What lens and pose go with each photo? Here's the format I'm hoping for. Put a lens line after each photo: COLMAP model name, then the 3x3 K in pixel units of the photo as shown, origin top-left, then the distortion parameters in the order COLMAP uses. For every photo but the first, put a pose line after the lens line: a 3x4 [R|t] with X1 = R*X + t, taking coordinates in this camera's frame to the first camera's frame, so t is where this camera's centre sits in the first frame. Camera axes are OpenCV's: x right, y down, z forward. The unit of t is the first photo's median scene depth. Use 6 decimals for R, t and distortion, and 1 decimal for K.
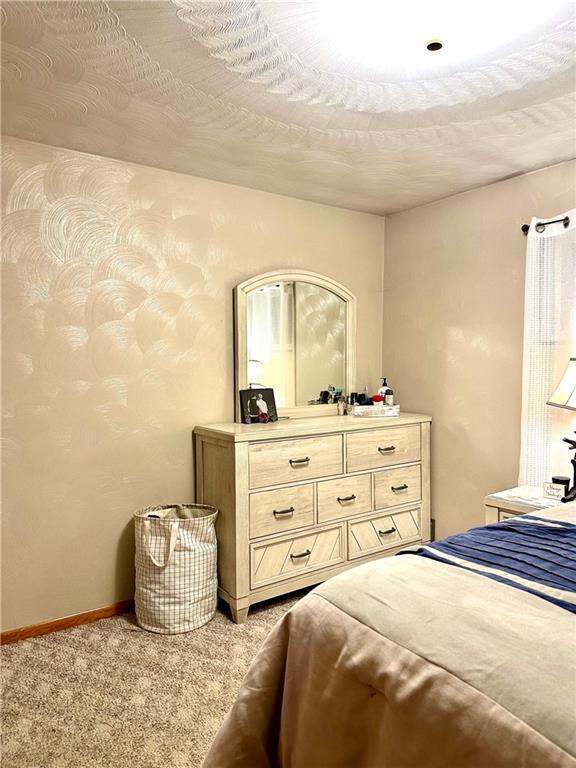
lens RADIAL K [[540.6, 0, 288.0], [0, 540.6, 384.0], [0, 0, 1]] dist [0.044336, -0.071847]
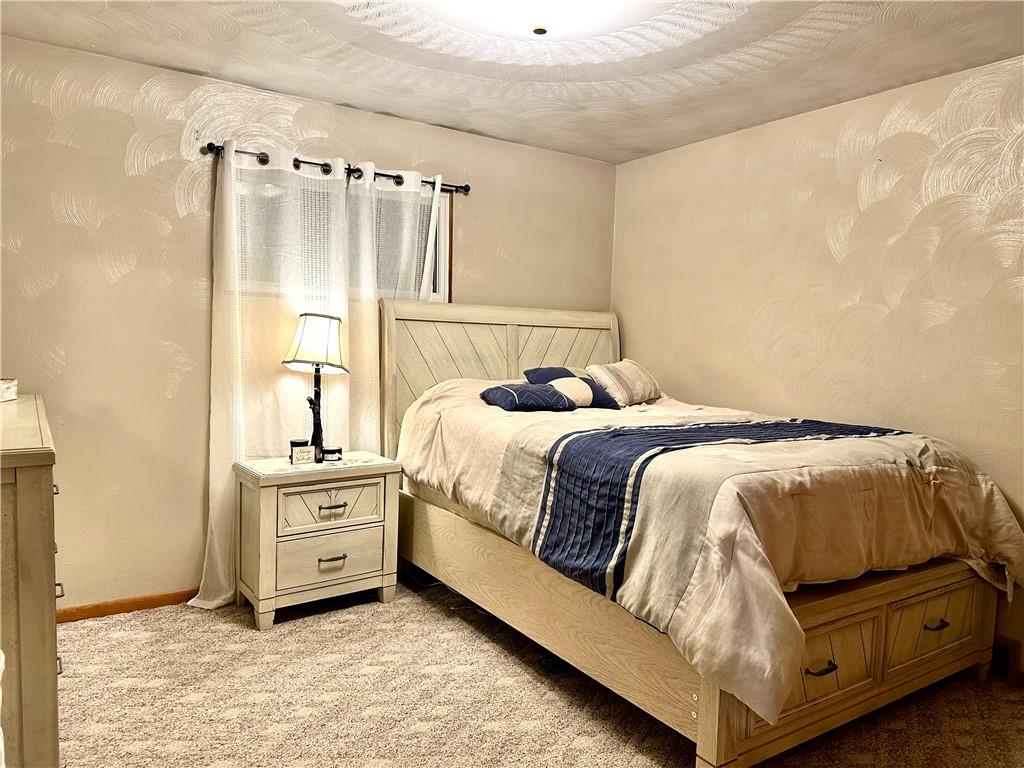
lens RADIAL K [[720.8, 0, 512.0], [0, 720.8, 384.0], [0, 0, 1]] dist [0.044336, -0.071847]
pose [[0.004472, -0.045969, 0.998933, -0.745772], [0.018063, 0.998784, 0.045881, 0.023911], [-0.999827, 0.017839, 0.005297, 0.645729]]
